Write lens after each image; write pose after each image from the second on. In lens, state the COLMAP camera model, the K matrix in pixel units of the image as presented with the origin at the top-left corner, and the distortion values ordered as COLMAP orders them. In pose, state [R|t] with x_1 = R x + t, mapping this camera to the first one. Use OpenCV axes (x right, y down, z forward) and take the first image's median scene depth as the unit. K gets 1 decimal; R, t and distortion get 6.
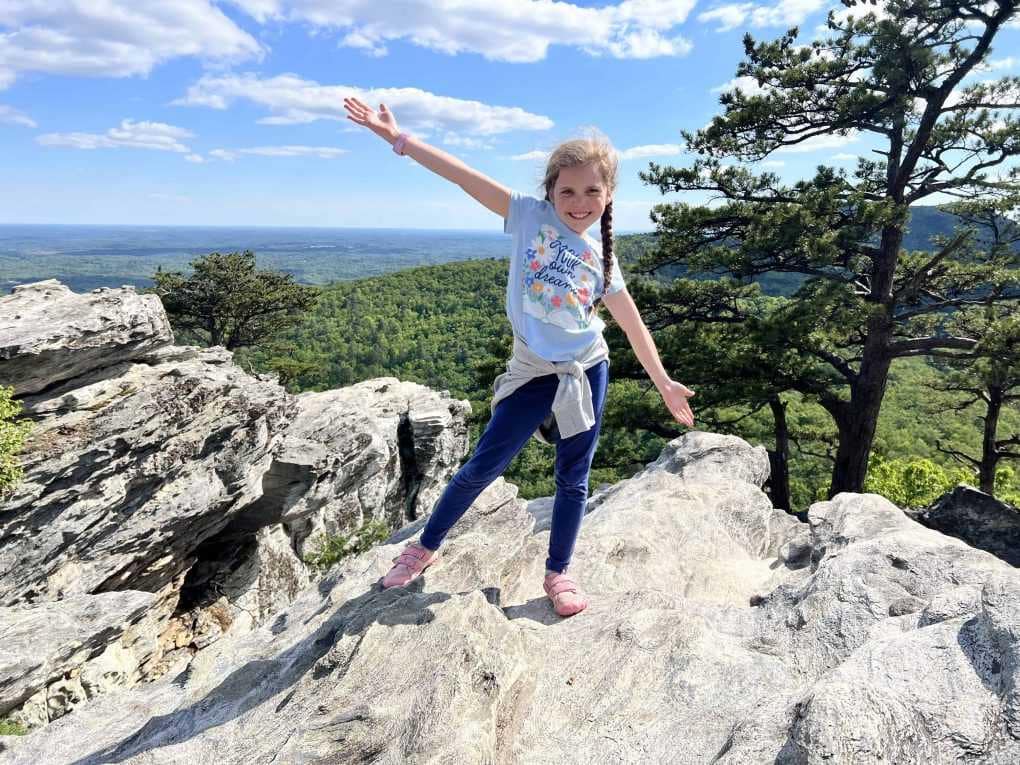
lens RADIAL K [[796.8, 0, 514.4], [0, 796.8, 388.2], [0, 0, 1]] dist [0.091987, -0.135186]
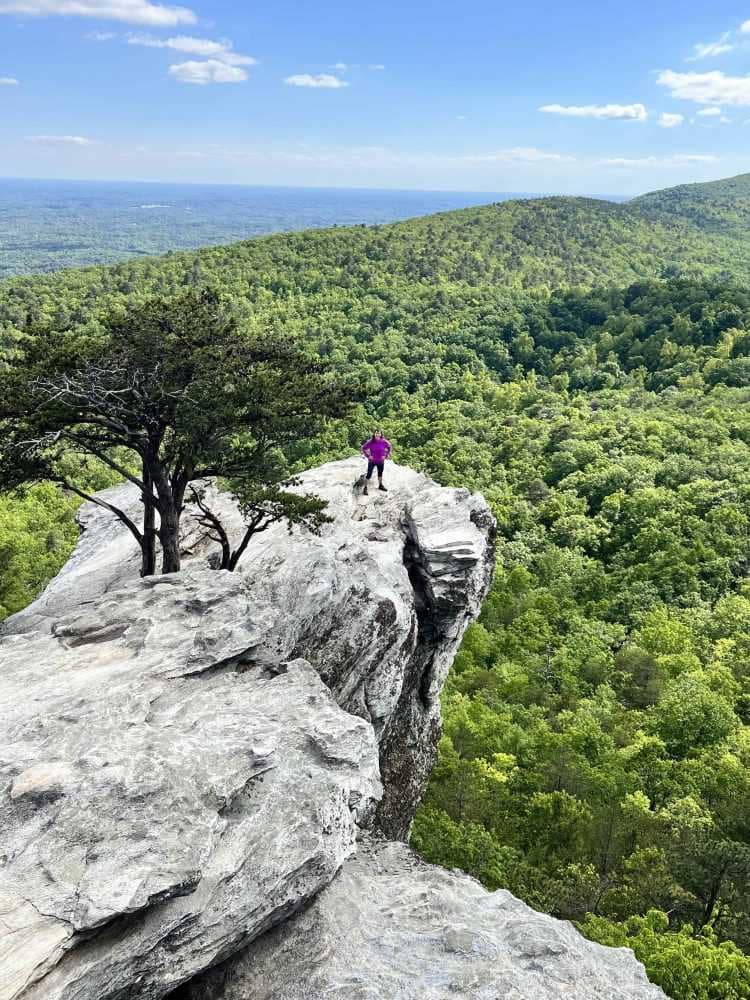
lens RADIAL K [[889.9, 0, 375.0], [0, 889.9, 500.0], [0, 0, 1]] dist [0.101213, -0.233499]
pose [[0.999787, 0.015637, 0.013450, -0.251162], [-0.017371, 0.989952, 0.140333, -0.127894], [-0.011121, -0.140537, 0.990013, 0.473749]]
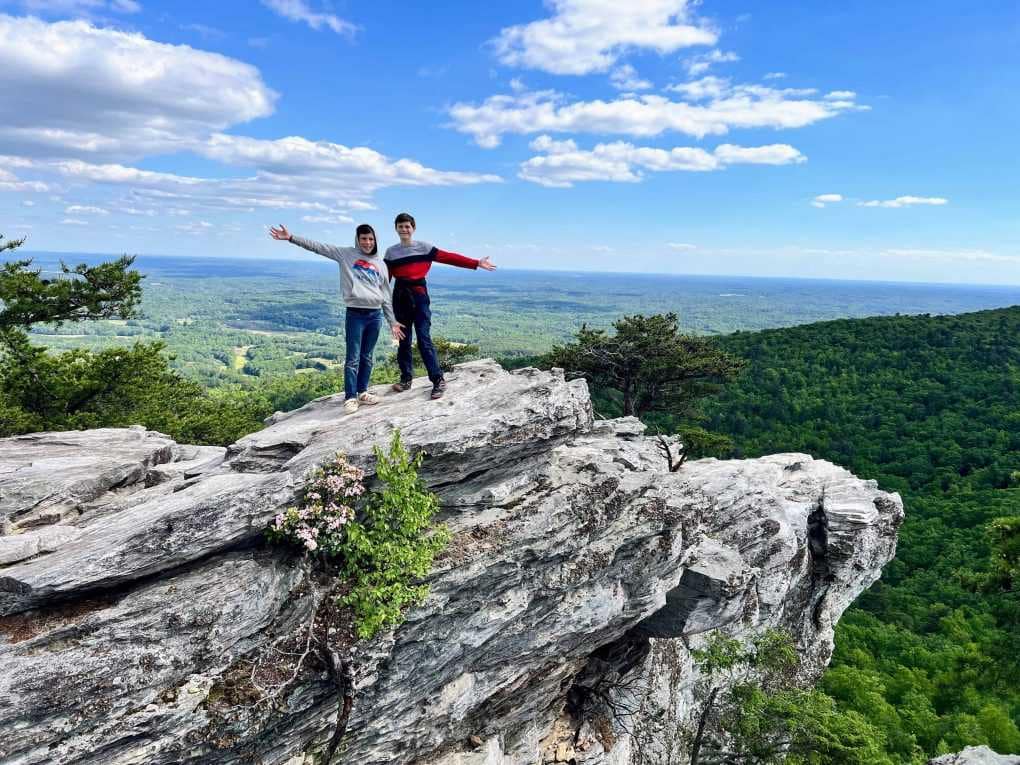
lens RADIAL K [[794.6, 0, 478.7], [0, 794.6, 387.8], [0, 0, 1]] dist [0.002541, -0.004467]
pose [[0.859631, 0.097136, -0.501597, -0.048869], [-0.124345, 0.992017, -0.020993, -0.036399], [0.495554, 0.080417, 0.864847, 0.086091]]
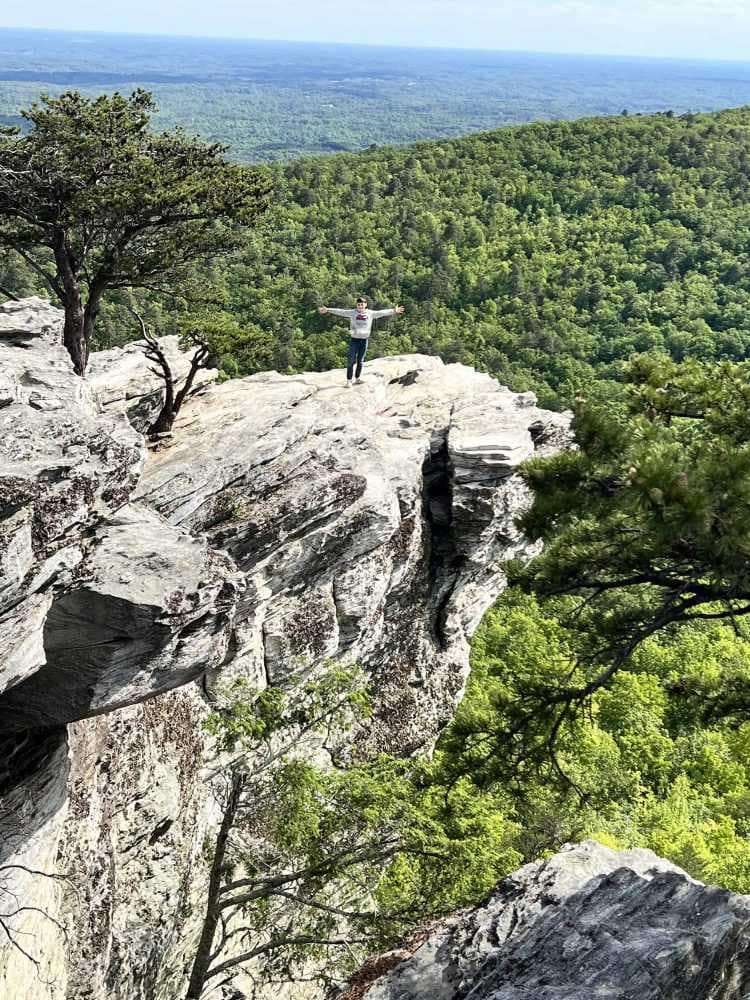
lens RADIAL K [[1377.6, 0, 355.9], [0, 1377.6, 526.5], [0, 0, 1]] dist [0.186426, -0.541796]
pose [[0.970638, 0.107660, -0.215107, 0.007551], [-0.078551, 0.987090, 0.139581, -0.040647], [0.227357, -0.118586, 0.966564, 0.189829]]
